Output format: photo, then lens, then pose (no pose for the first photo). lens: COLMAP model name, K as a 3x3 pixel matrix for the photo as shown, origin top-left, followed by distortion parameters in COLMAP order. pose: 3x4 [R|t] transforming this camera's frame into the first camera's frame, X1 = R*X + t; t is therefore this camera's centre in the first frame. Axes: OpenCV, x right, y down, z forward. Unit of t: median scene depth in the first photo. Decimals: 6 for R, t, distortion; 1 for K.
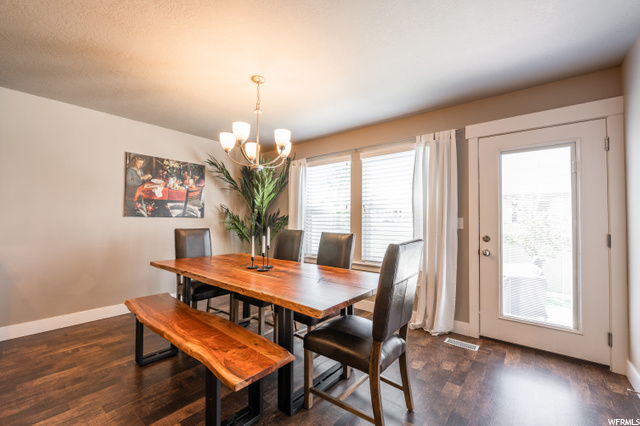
lens RADIAL K [[264.6, 0, 321.9], [0, 264.6, 215.0], [0, 0, 1]] dist [-0.003304, -0.000877]
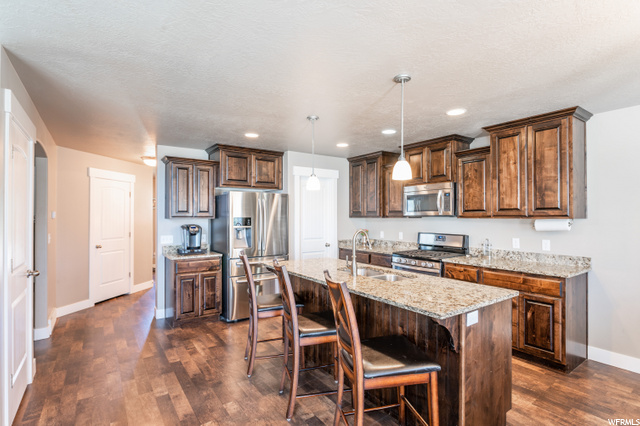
lens RADIAL K [[318.6, 0, 316.8], [0, 318.6, 213.6], [0, 0, 1]] dist [-0.002958, -0.001027]
pose [[-0.279890, -0.017516, -0.959872, 0.239845], [0.016503, 0.999598, -0.023053, -0.076890], [0.959890, -0.022293, -0.279489, 0.261128]]
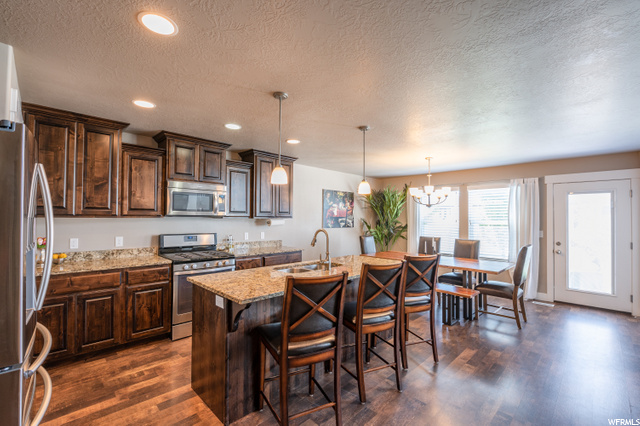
lens RADIAL K [[282.3, 0, 317.4], [0, 282.3, 214.5], [0, 0, 1]] dist [-0.011621, 0.000350]
pose [[0.994025, -0.000942, -0.109152, -0.682677], [0.001776, 0.999970, 0.007546, -0.107811], [0.109141, -0.007695, 0.993996, -0.904331]]
